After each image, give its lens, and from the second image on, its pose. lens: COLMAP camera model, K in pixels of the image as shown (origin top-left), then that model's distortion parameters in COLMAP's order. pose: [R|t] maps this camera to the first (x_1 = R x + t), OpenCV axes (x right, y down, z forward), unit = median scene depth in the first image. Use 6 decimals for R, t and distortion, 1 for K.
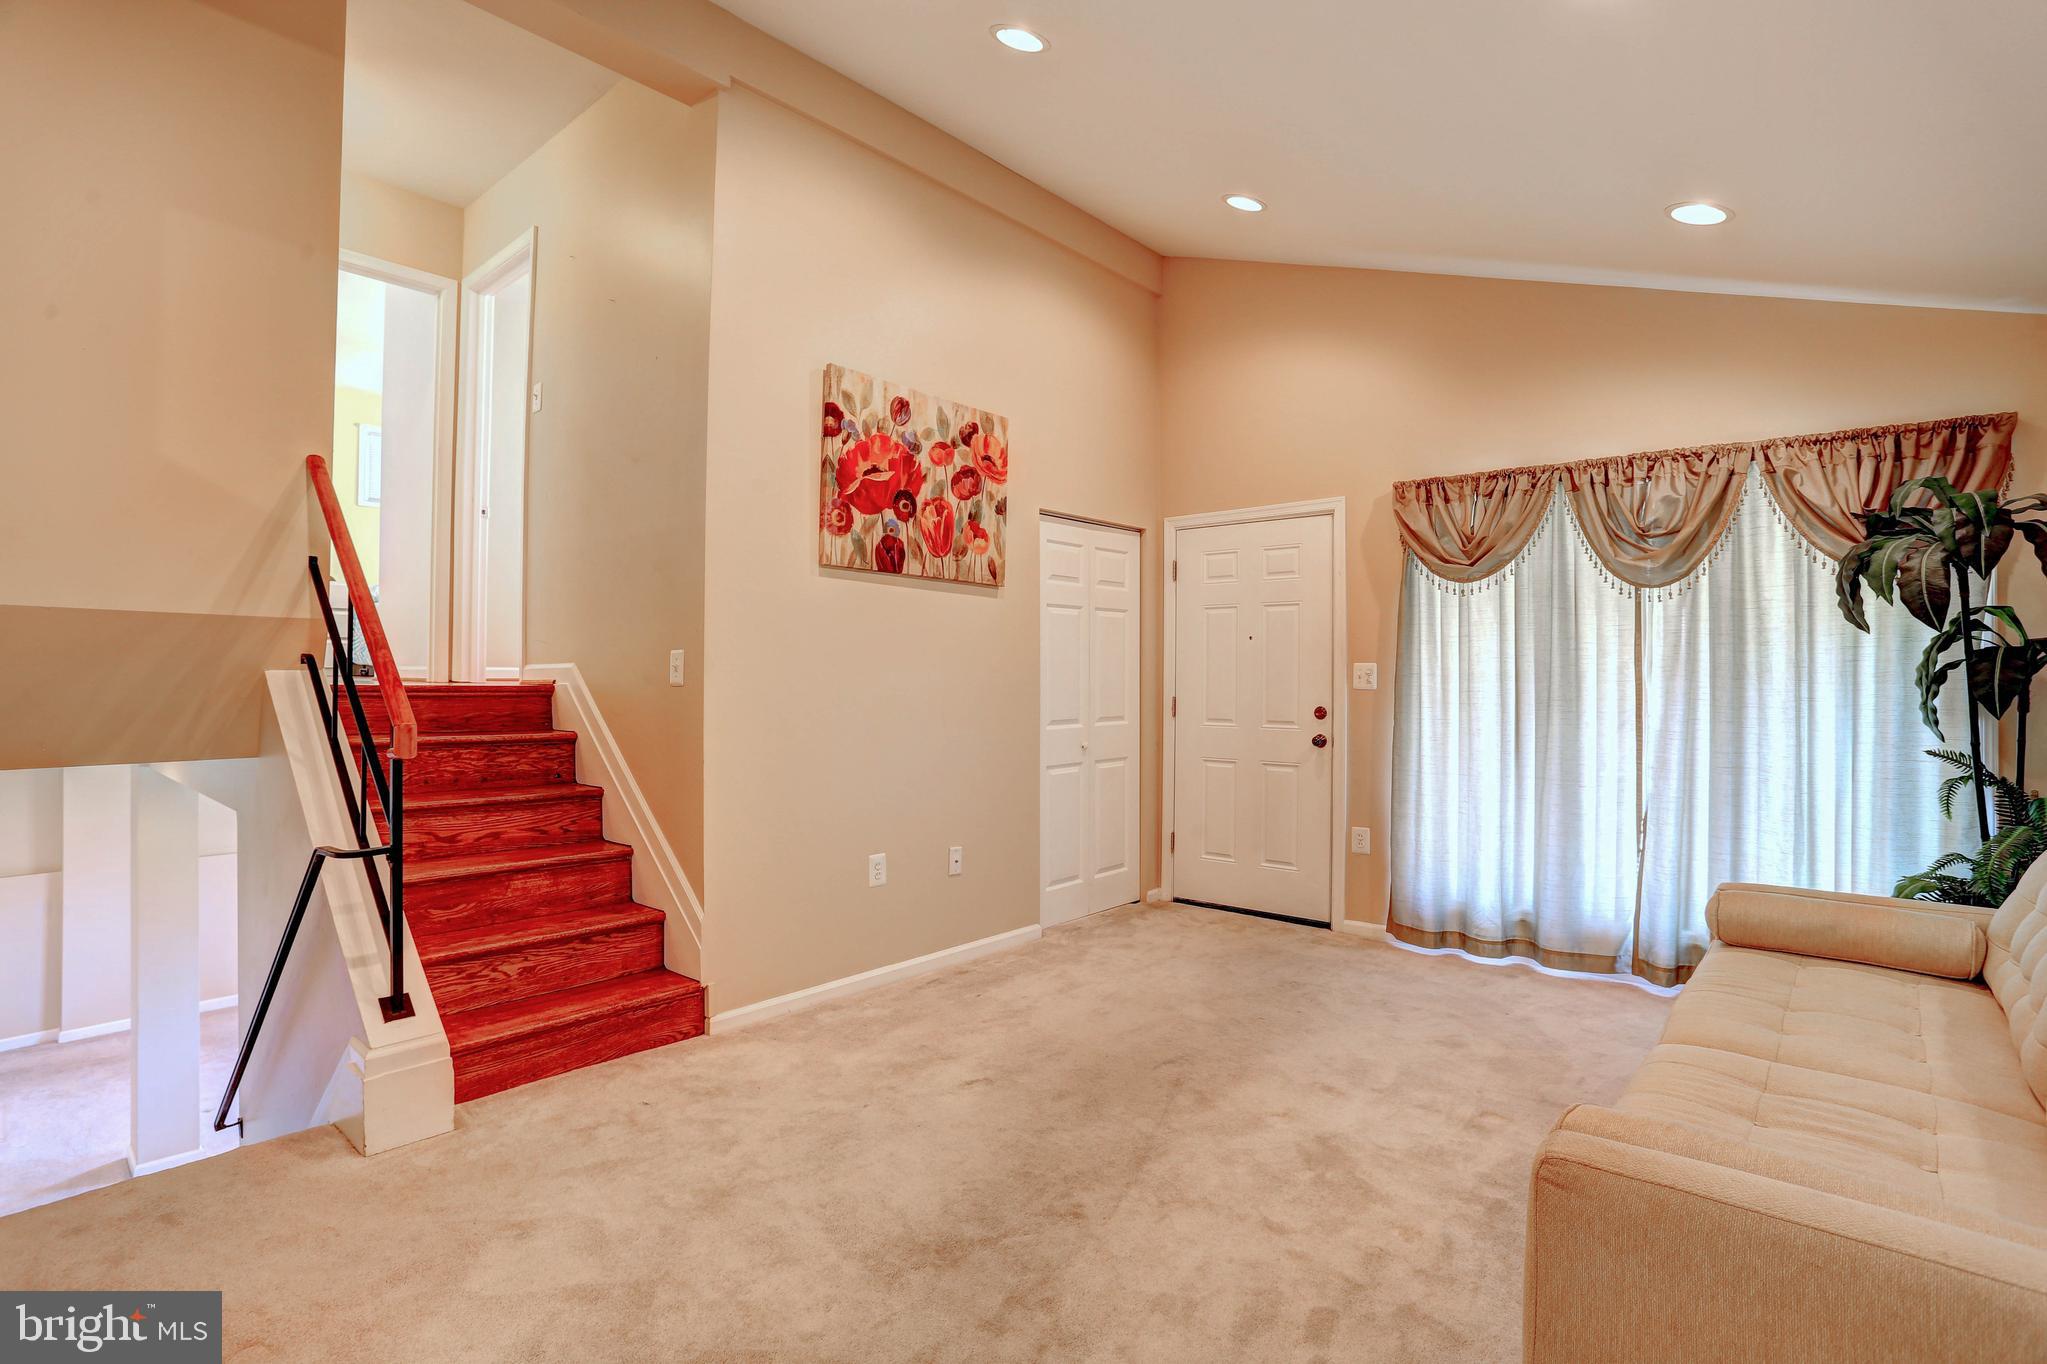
lens RADIAL K [[1003.0, 0, 1013.4], [0, 1003.0, 662.2], [0, 0, 1]] dist [-0.060751, 0.021378]
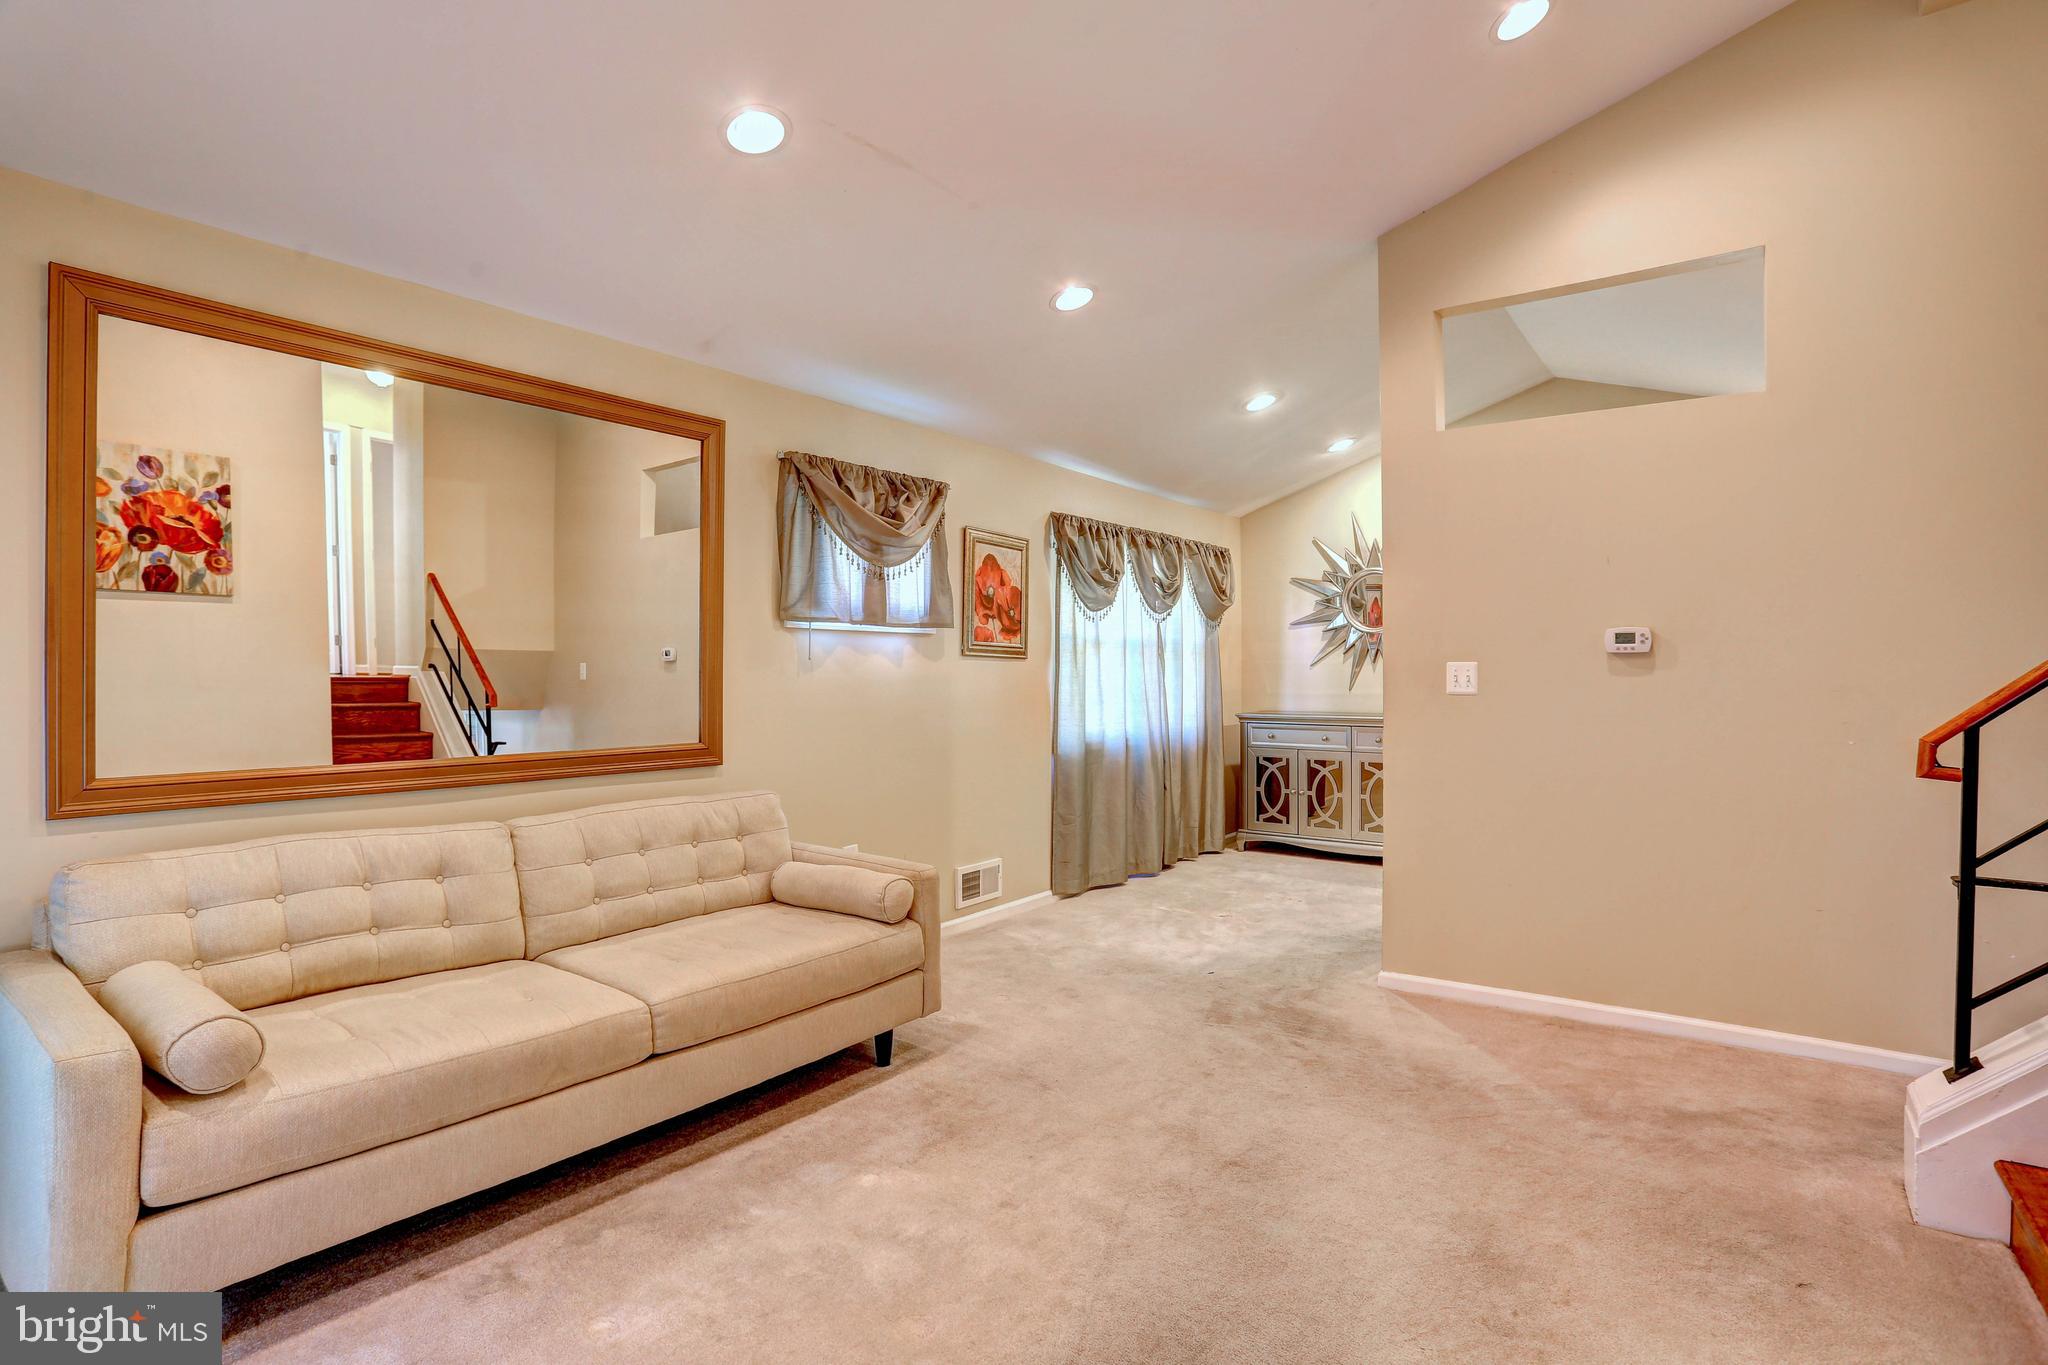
lens RADIAL K [[1003.5, 0, 1015.4], [0, 1003.5, 682.7], [0, 0, 1]] dist [-0.060751, 0.021378]
pose [[-0.996604, -0.007227, -0.082020, 0.175277], [-0.007146, 0.999974, -0.001281, 0.011549], [0.082027, -0.000690, -0.996630, 1.124684]]
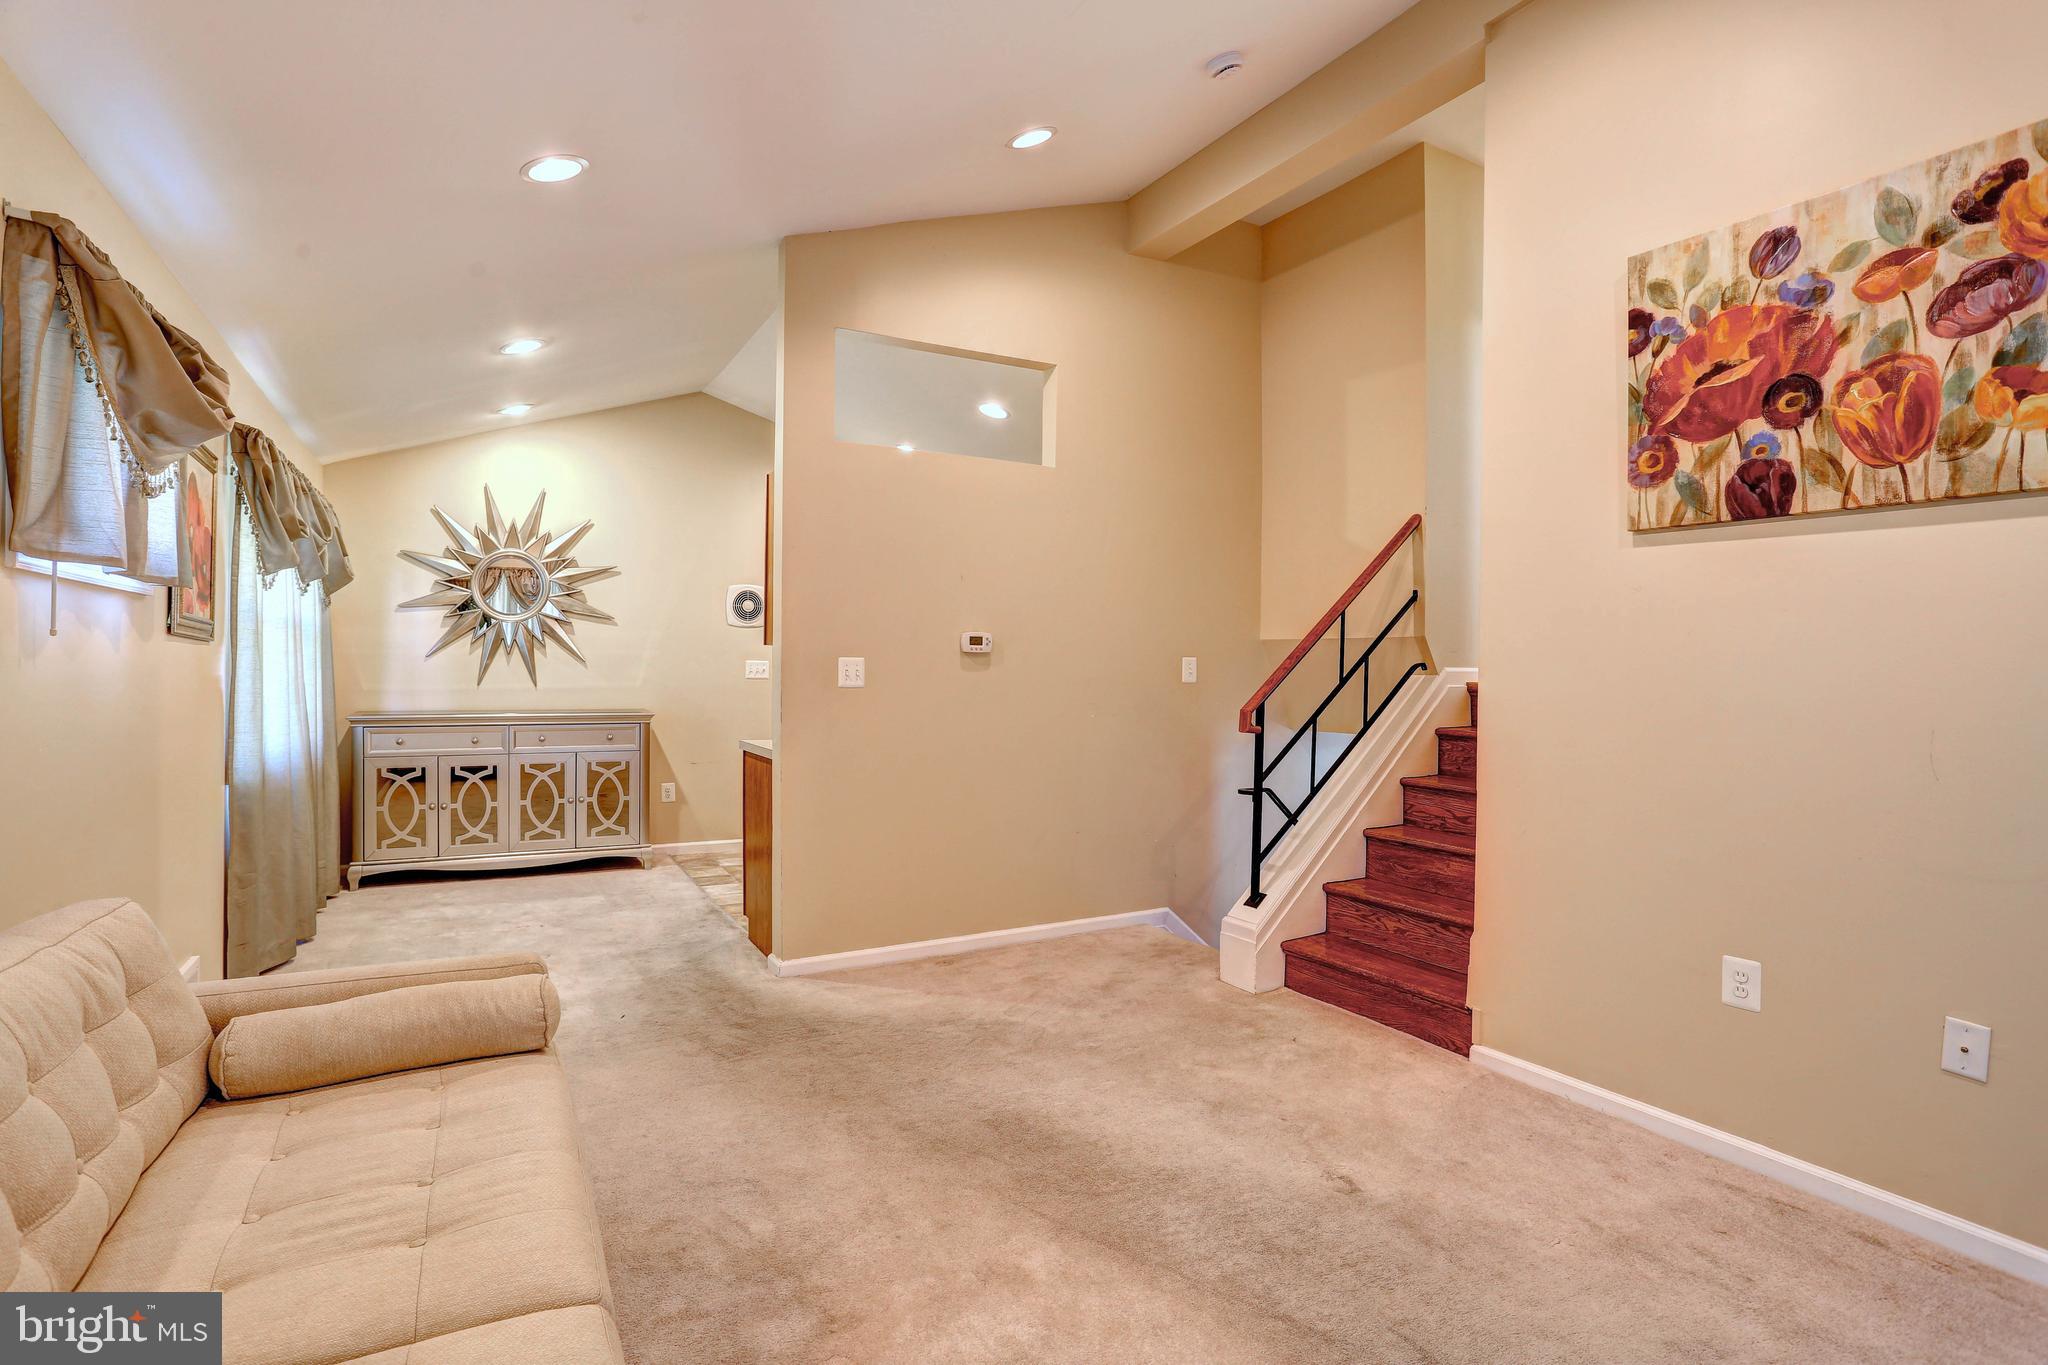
lens RADIAL K [[1003.5, 0, 1020.0], [0, 1003.5, 670.7], [0, 0, 1]] dist [-0.060751, 0.021378]
pose [[-0.340539, -0.009757, -0.940180, 0.587575], [-0.000066, 0.999946, -0.010354, 0.011991], [0.940230, -0.003464, -0.340521, 0.745372]]
